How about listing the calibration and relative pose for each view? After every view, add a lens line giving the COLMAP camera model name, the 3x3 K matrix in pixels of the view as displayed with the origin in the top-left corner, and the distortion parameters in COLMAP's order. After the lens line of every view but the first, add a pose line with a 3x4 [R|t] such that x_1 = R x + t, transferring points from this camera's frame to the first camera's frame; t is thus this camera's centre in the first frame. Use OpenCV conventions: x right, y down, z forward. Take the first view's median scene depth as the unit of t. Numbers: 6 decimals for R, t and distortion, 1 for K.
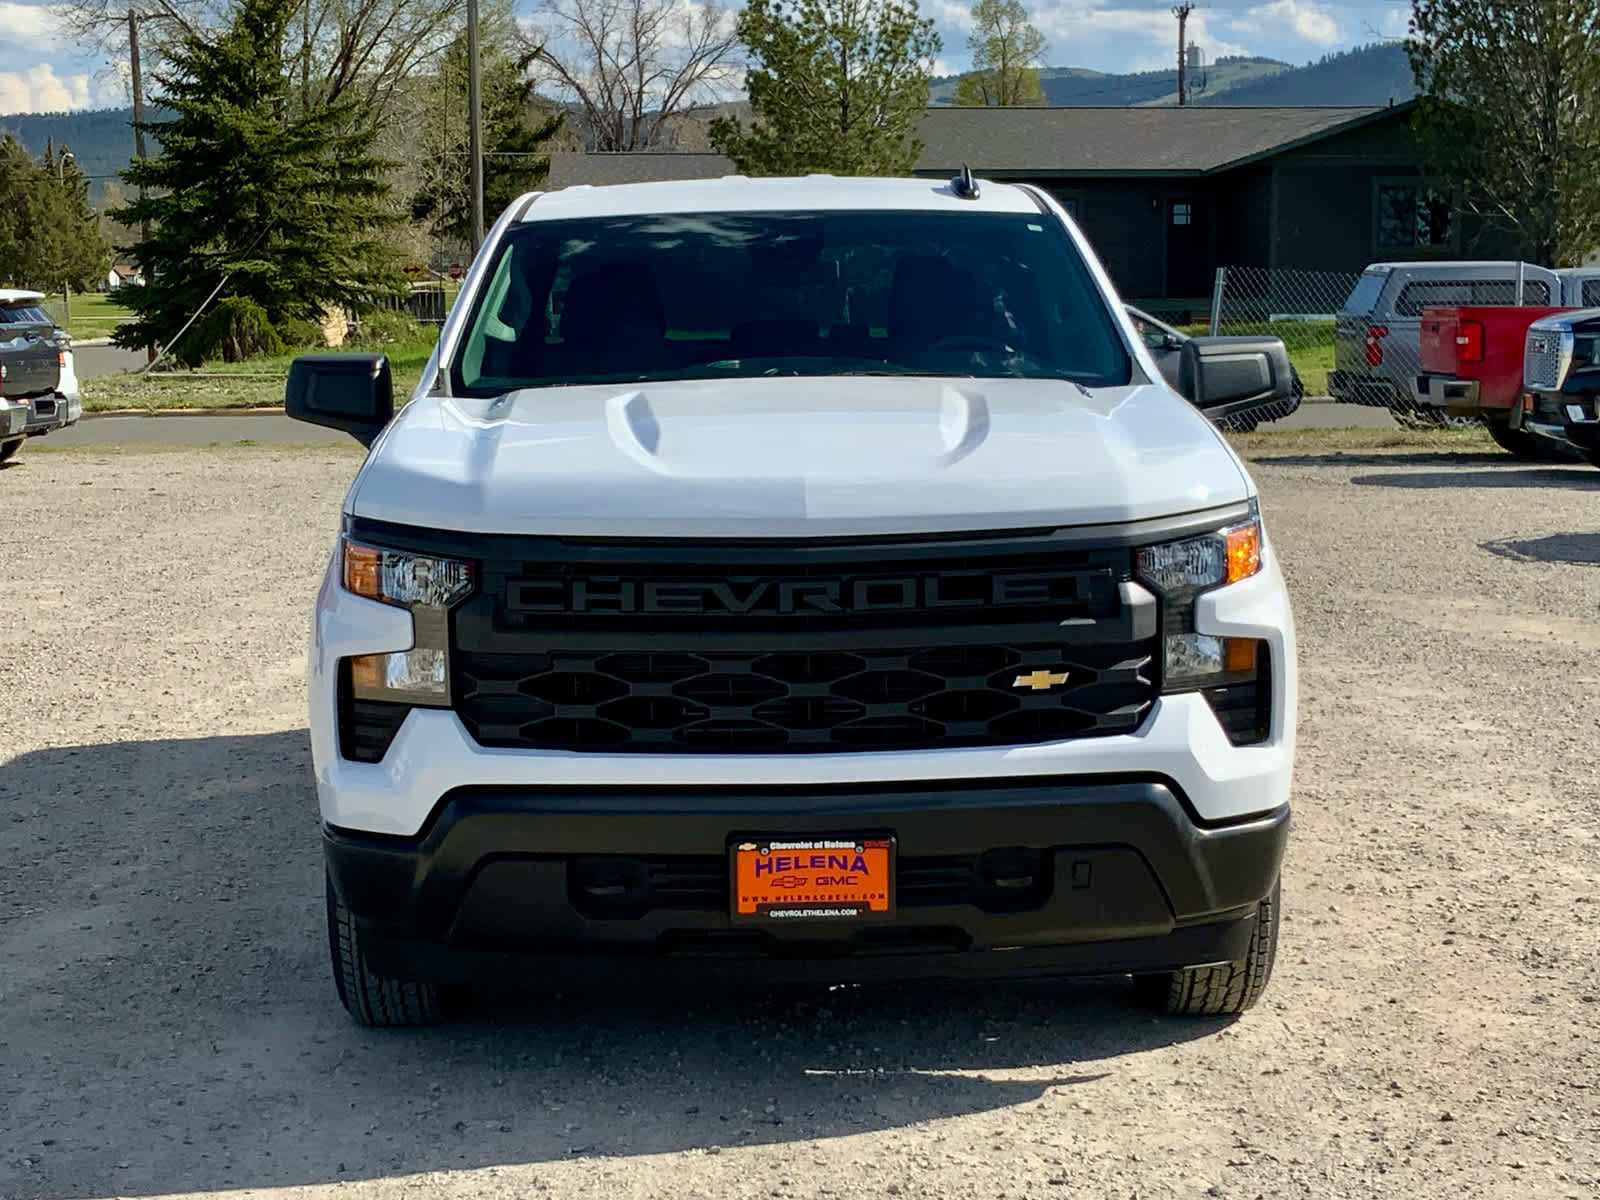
lens RADIAL K [[2699.5, 0, 800.0], [0, 2699.5, 600.0], [0, 0, 1]] dist [0.020458, 0.101156]
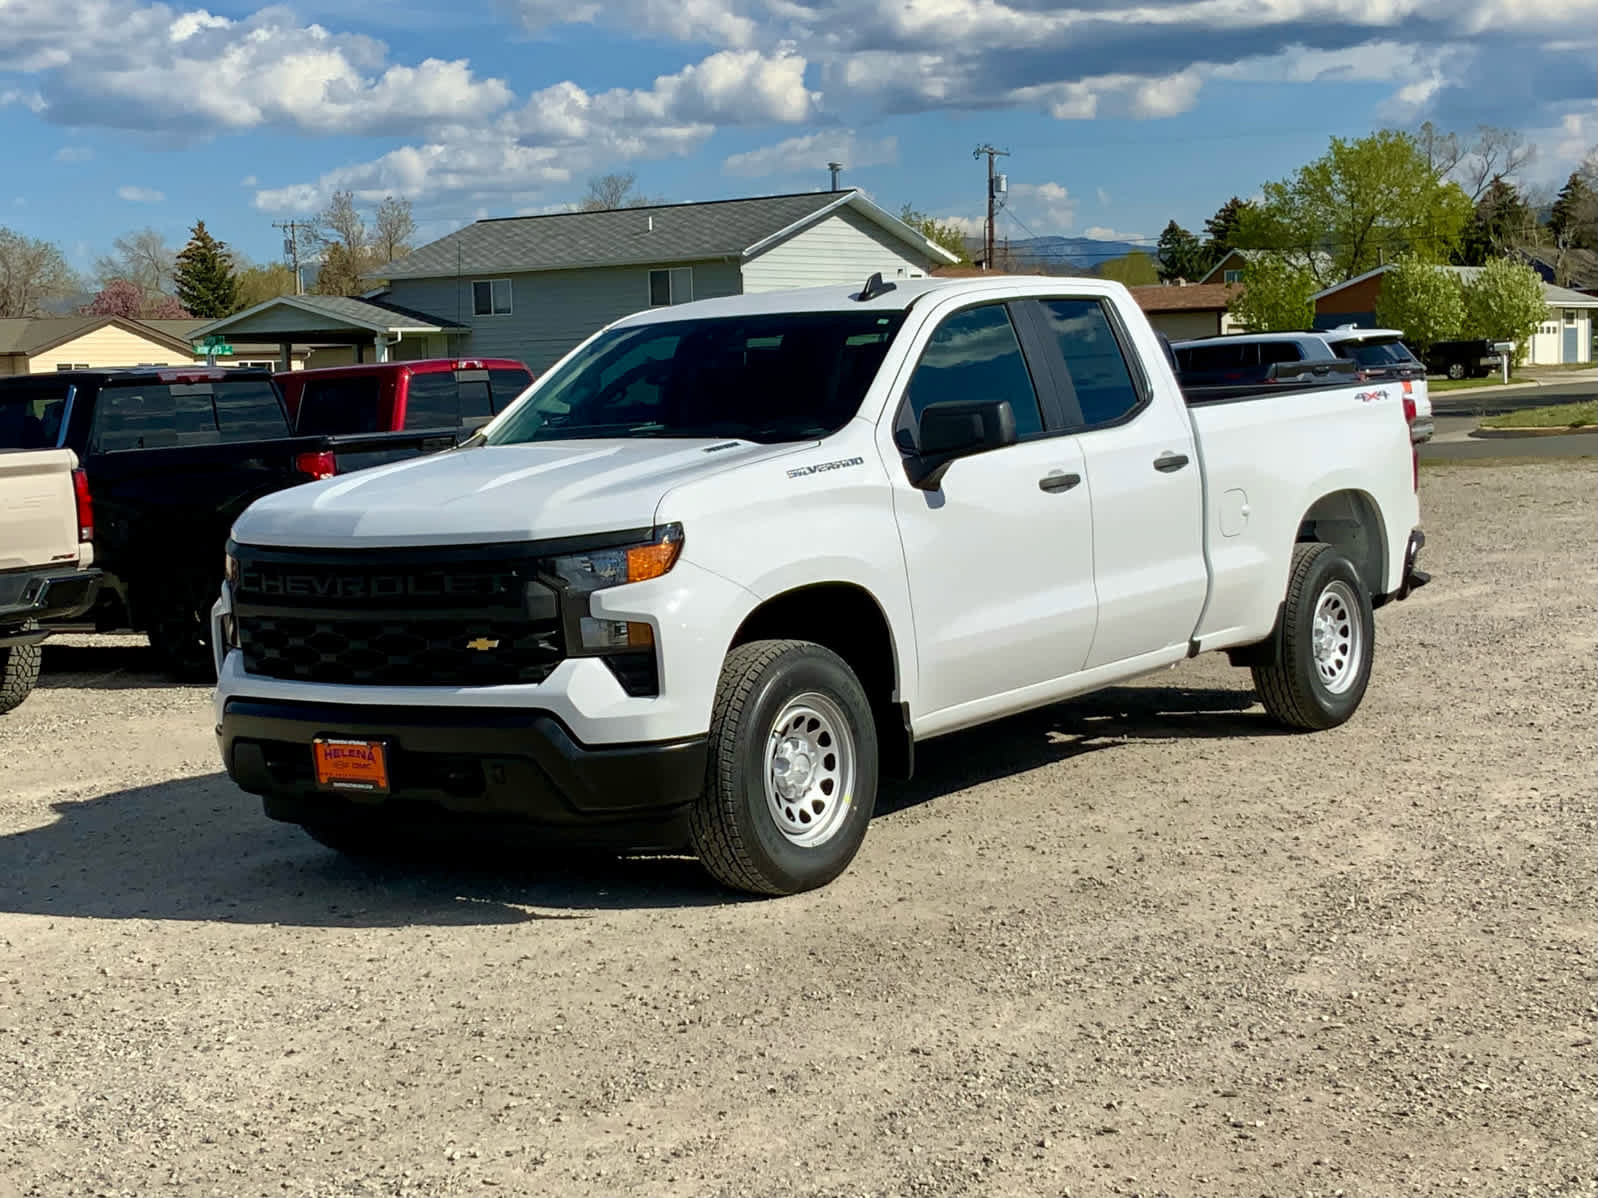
lens RADIAL K [[2696.1, 0, 799.0], [0, 2696.1, 599.0], [0, 0, 1]] dist [0.020458, 0.101156]
pose [[0.756736, 0.021413, -0.653369, 1.199750], [-0.019076, 0.999761, 0.010671, -0.015125], [0.653442, 0.004389, 0.756964, -0.028277]]
